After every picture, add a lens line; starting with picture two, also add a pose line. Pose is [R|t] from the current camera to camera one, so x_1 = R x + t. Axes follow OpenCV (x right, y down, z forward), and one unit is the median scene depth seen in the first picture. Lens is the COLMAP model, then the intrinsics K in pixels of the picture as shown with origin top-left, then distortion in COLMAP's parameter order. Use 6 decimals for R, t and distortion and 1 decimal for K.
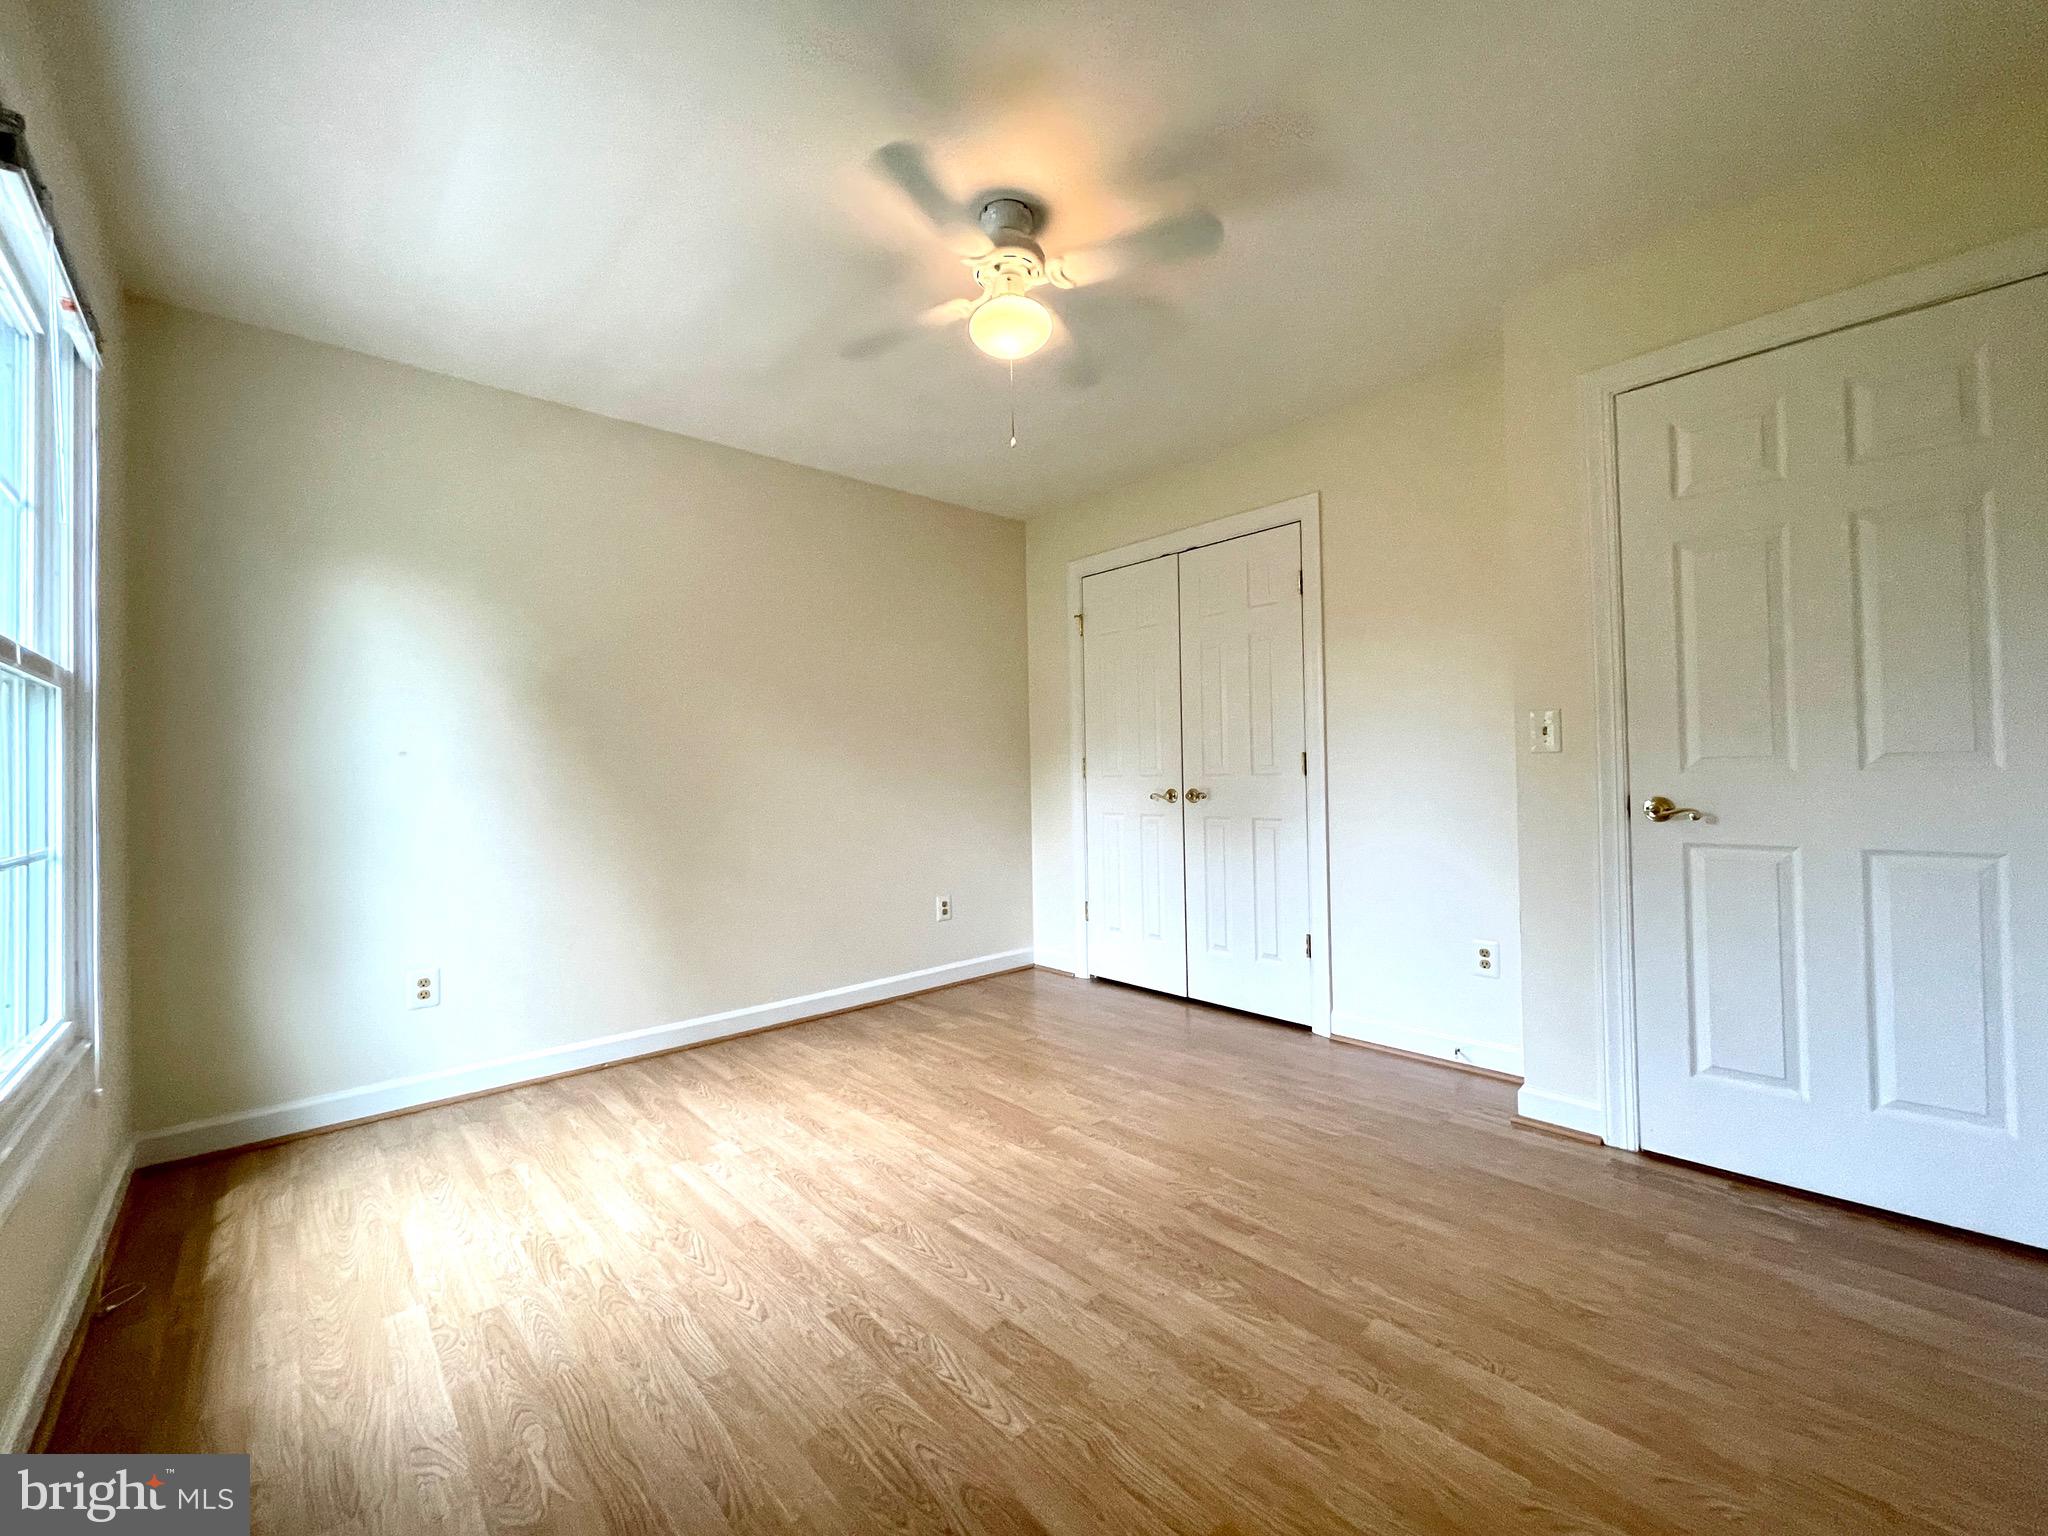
lens RADIAL K [[823.6, 0, 1020.6], [0, 823.6, 761.2], [0, 0, 1]] dist [-0.010676, 0.005302]
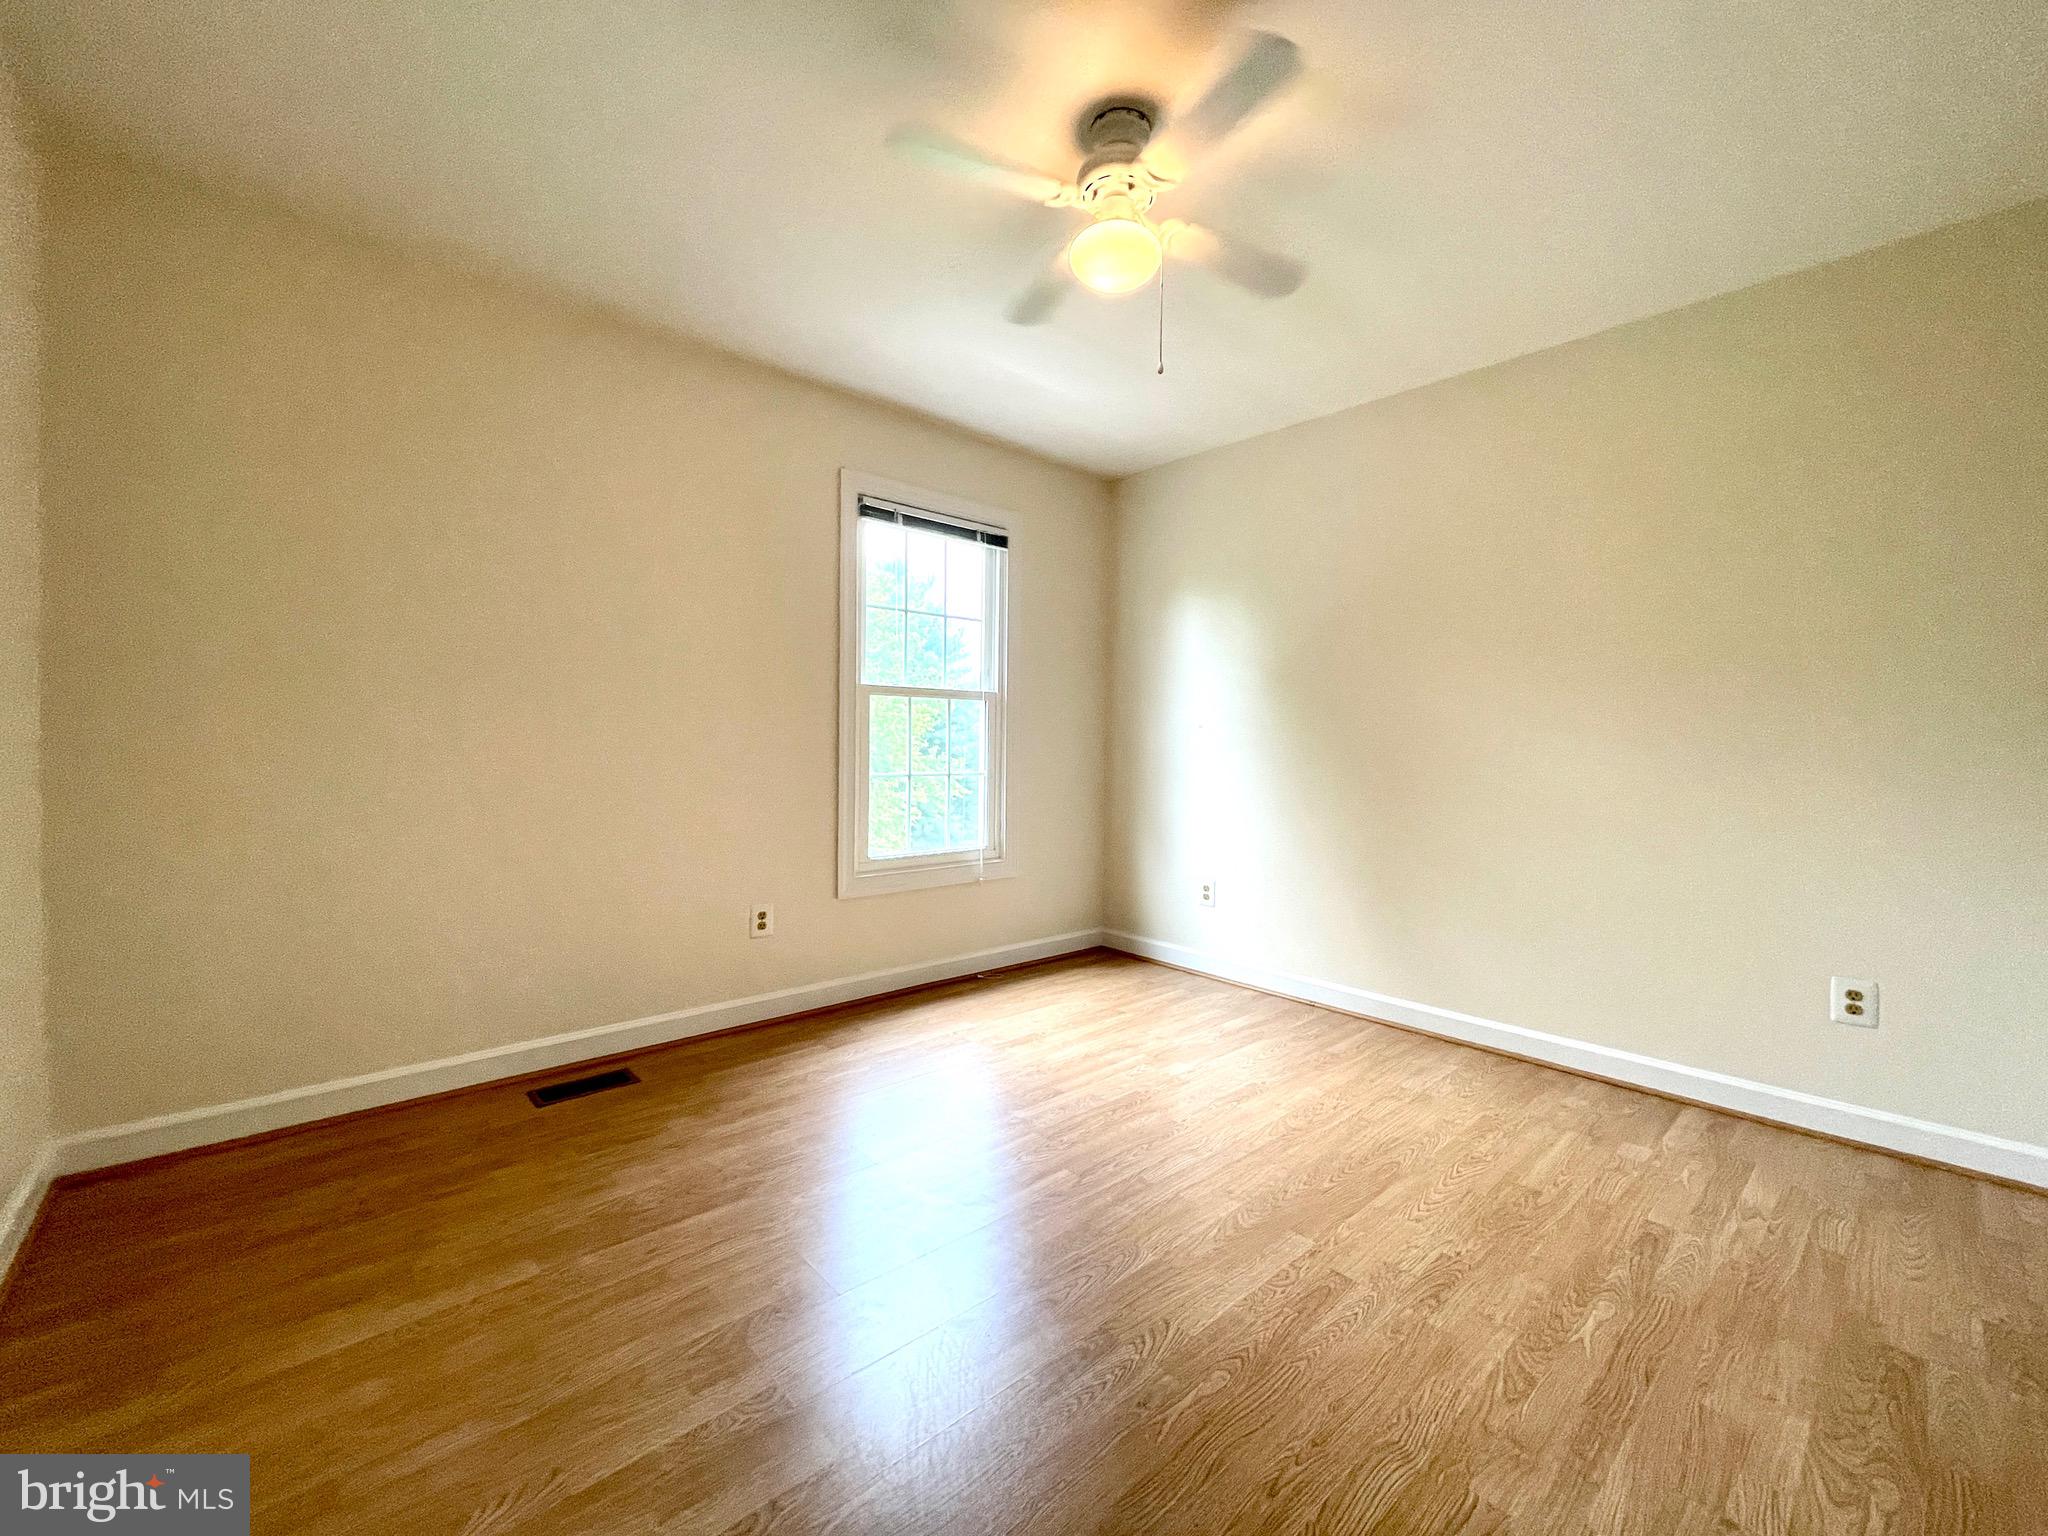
lens RADIAL K [[823.6, 0, 1020.6], [0, 823.6, 761.2], [0, 0, 1]] dist [-0.010676, 0.005302]
pose [[0.014263, 0.044623, -0.998902, 0.717483], [-0.000945, 0.999004, 0.044614, -0.012899], [0.999898, 0.000308, 0.014291, 0.696979]]
